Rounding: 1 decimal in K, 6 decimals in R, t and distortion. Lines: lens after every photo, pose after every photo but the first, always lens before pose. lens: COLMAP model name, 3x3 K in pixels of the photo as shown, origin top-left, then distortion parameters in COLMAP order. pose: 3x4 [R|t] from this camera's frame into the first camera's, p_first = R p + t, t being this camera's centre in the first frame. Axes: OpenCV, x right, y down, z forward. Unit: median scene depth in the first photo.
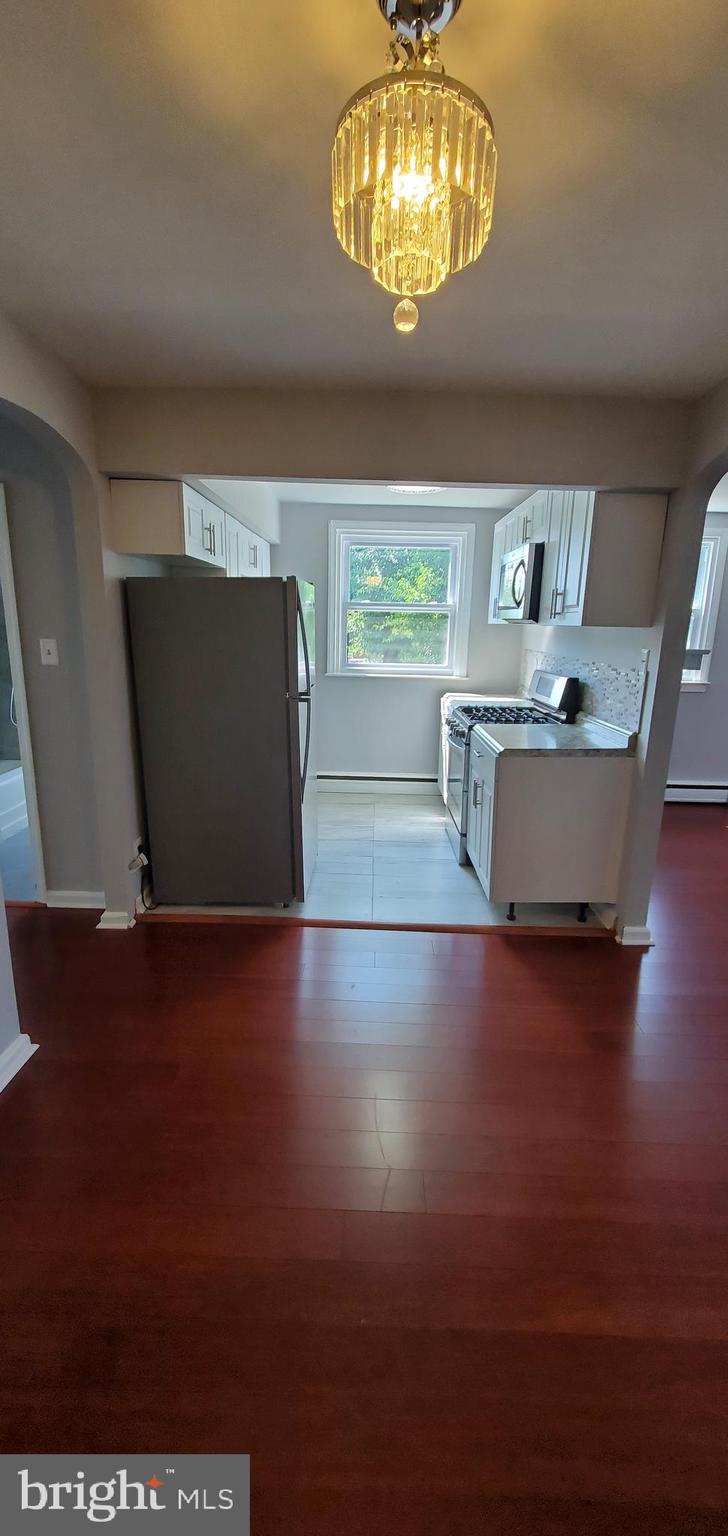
lens RADIAL K [[611.9, 0, 365.6], [0, 611.9, 776.1], [0, 0, 1]] dist [0.009439, 0.000120]
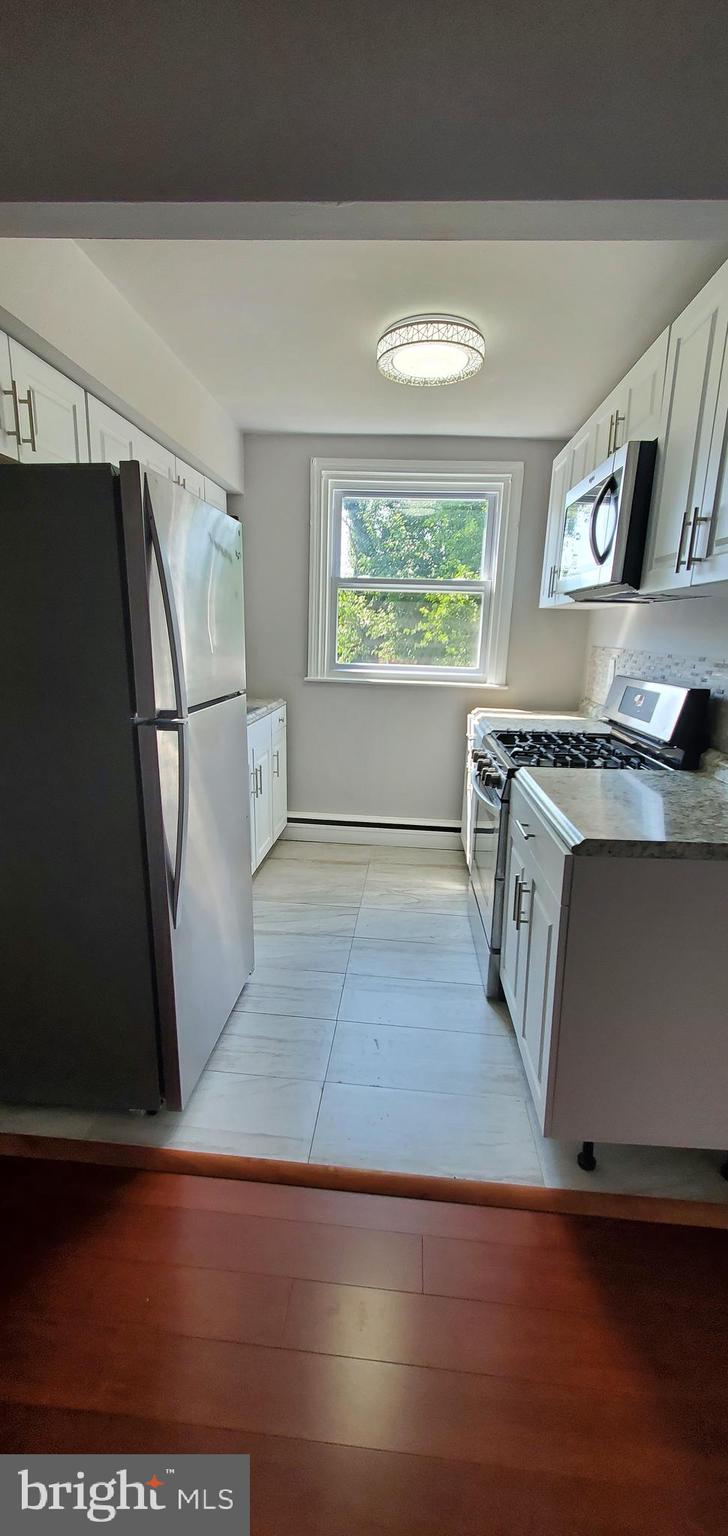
lens RADIAL K [[620.3, 0, 358.0], [0, 620.3, 774.2], [0, 0, 1]] dist [0.013878, 0.000174]
pose [[0.997546, 0.024393, -0.065621, 0.059389], [-0.025393, 0.999573, -0.014453, -0.059120], [0.065240, 0.016083, 0.997740, 0.366378]]
